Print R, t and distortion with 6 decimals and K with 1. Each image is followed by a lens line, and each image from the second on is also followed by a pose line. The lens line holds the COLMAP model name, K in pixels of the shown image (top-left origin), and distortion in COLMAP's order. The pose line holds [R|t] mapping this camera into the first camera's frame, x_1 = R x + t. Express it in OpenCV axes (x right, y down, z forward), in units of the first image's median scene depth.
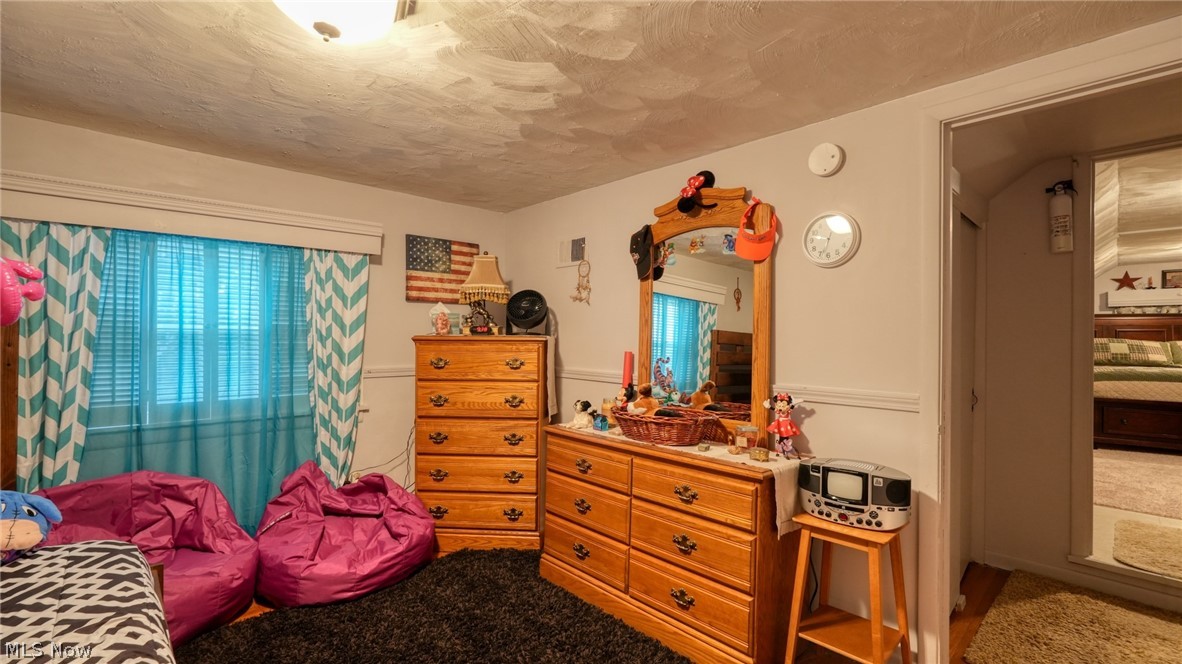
lens RADIAL K [[516.3, 0, 585.5], [0, 516.3, 334.2], [0, 0, 1]] dist [-0.012627, 0.005332]
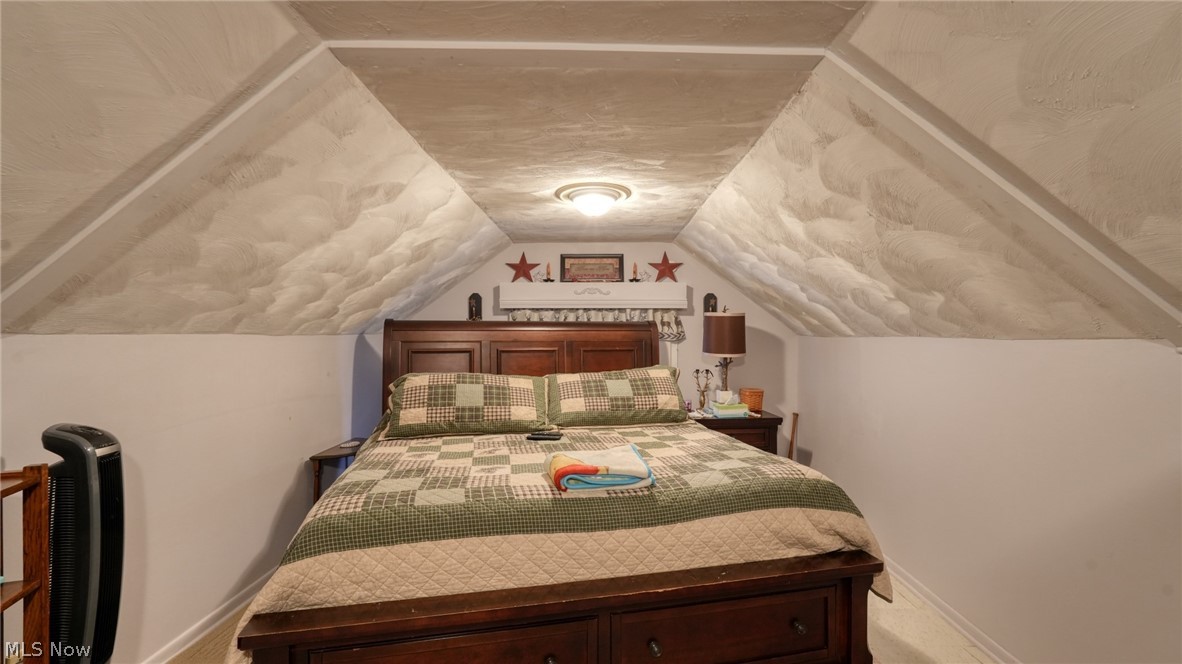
lens RADIAL K [[516.3, 0, 592.3], [0, 516.3, 335.1], [0, 0, 1]] dist [-0.012627, 0.005332]
pose [[0.699492, -0.002855, 0.714634, 0.694789], [0.001156, 0.999995, 0.002864, -0.025299], [-0.714639, -0.001177, 0.699492, 0.523506]]
